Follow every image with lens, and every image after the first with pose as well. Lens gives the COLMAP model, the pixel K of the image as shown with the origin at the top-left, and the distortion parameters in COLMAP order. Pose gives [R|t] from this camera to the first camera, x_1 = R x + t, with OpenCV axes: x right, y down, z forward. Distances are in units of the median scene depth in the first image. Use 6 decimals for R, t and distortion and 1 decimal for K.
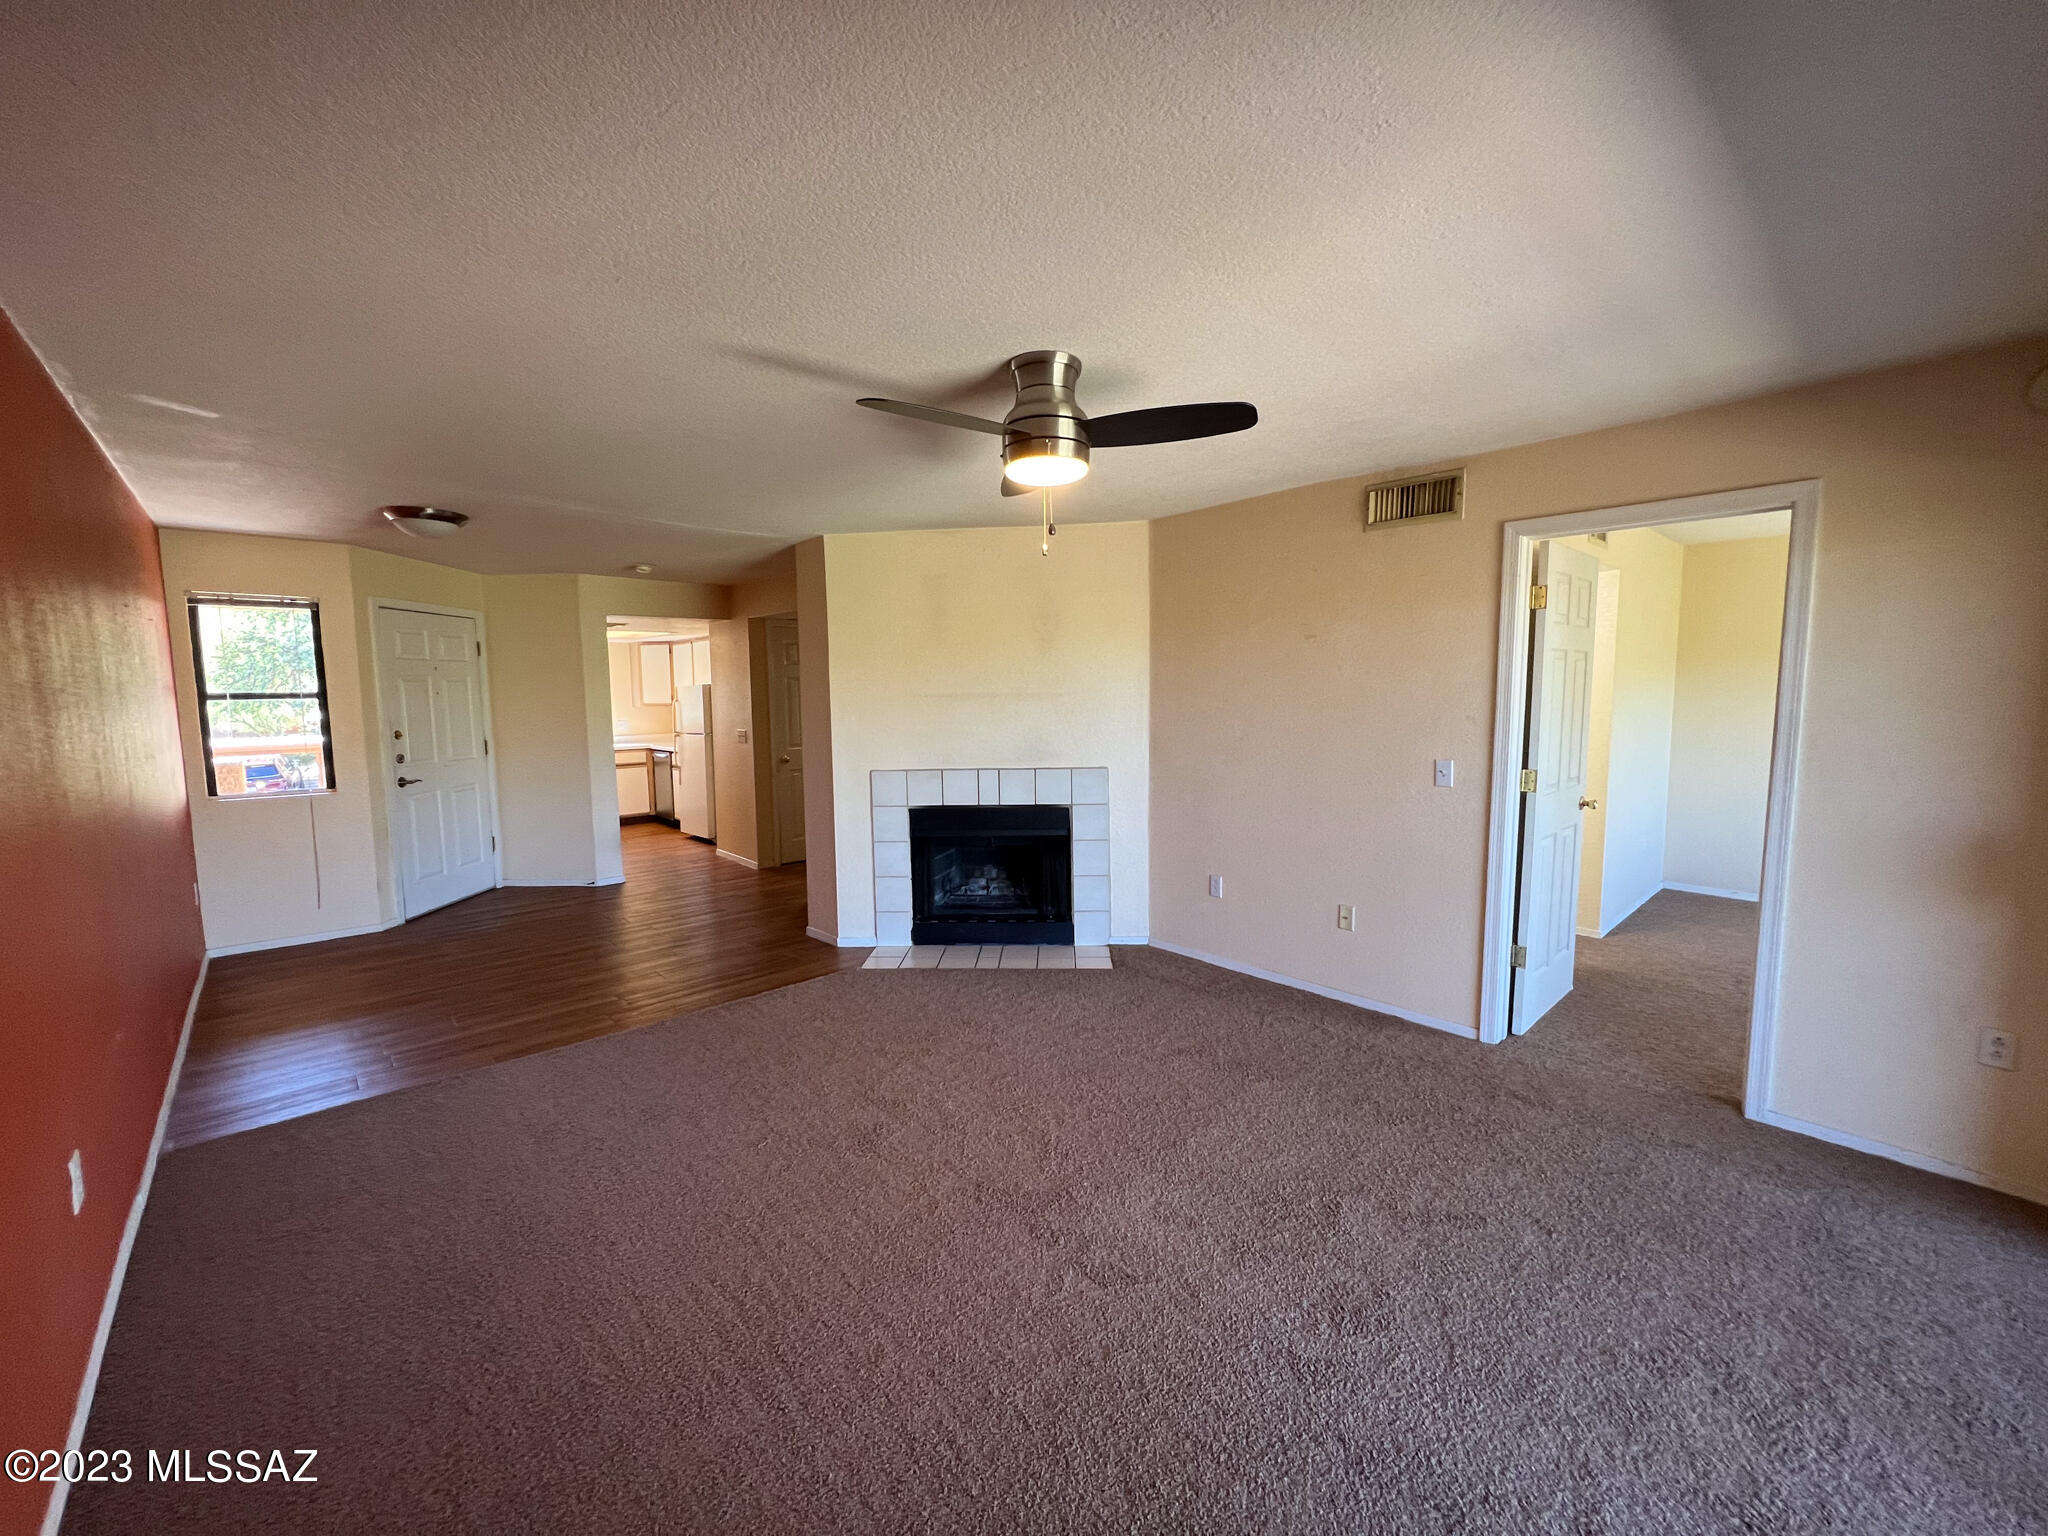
lens RADIAL K [[831.7, 0, 1024.0], [0, 831.7, 768.0], [0, 0, 1]] dist [-0.000433, -0.000055]
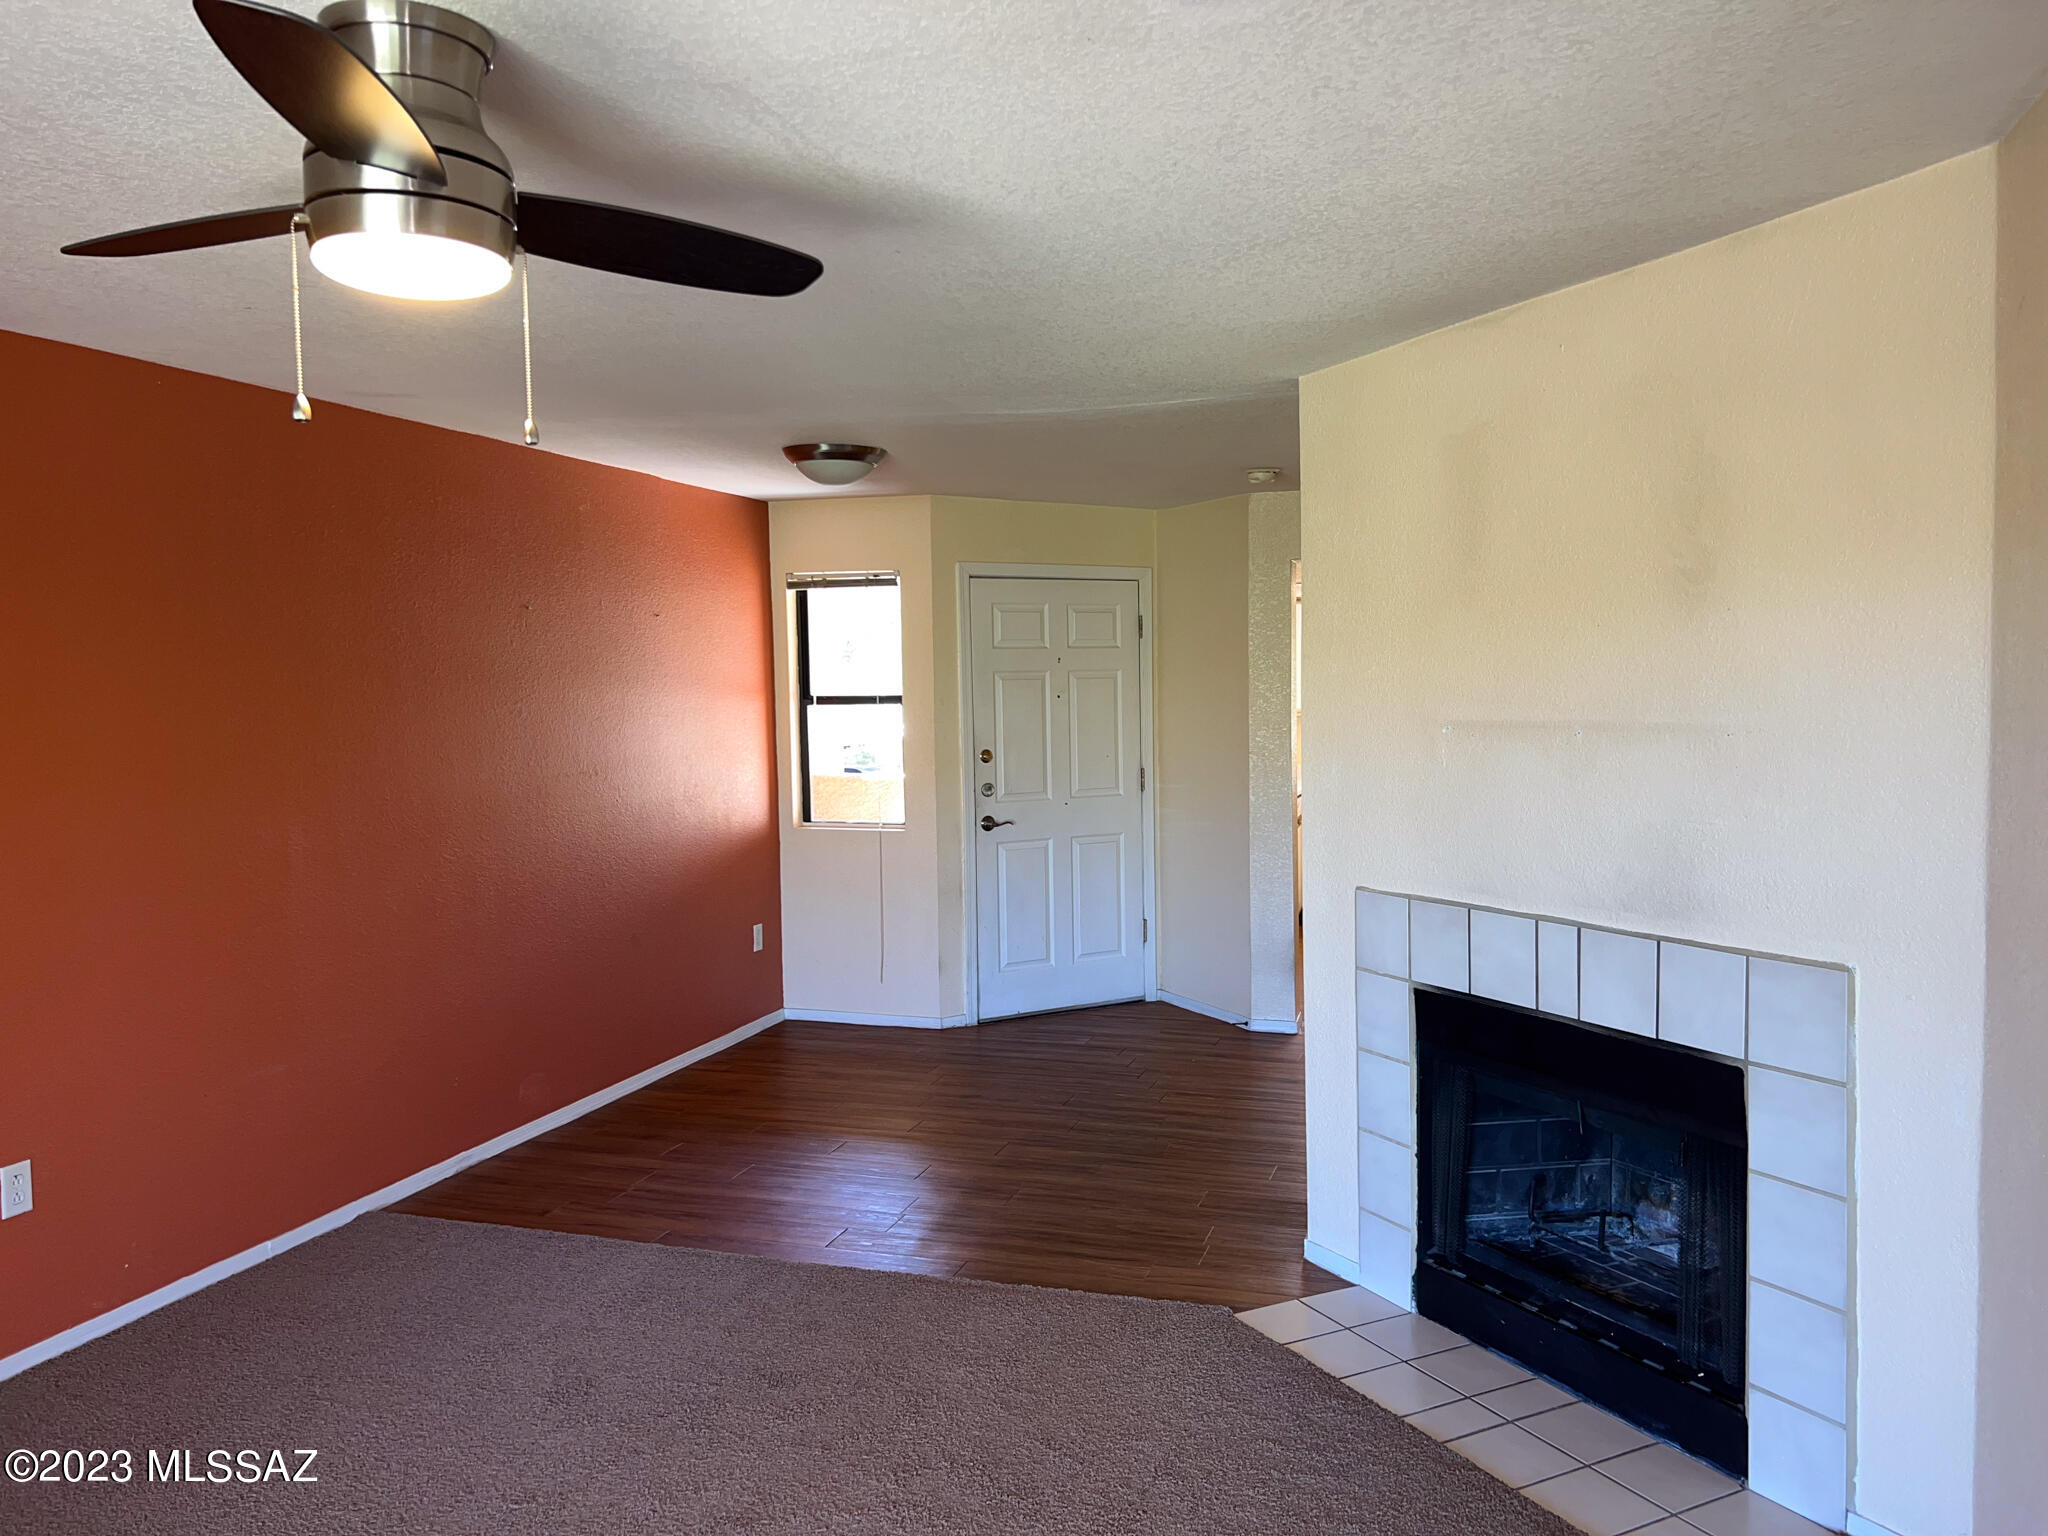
lens RADIAL K [[1551.6, 0, 1024.0], [0, 1551.6, 768.0], [0, 0, 1]] dist [-0.026221, -0.000566]
pose [[0.476146, 0.053620, -0.877730, 0.445730], [-0.076446, 0.996884, 0.019429, -0.061927], [0.876037, 0.057848, 0.478761, 0.436923]]
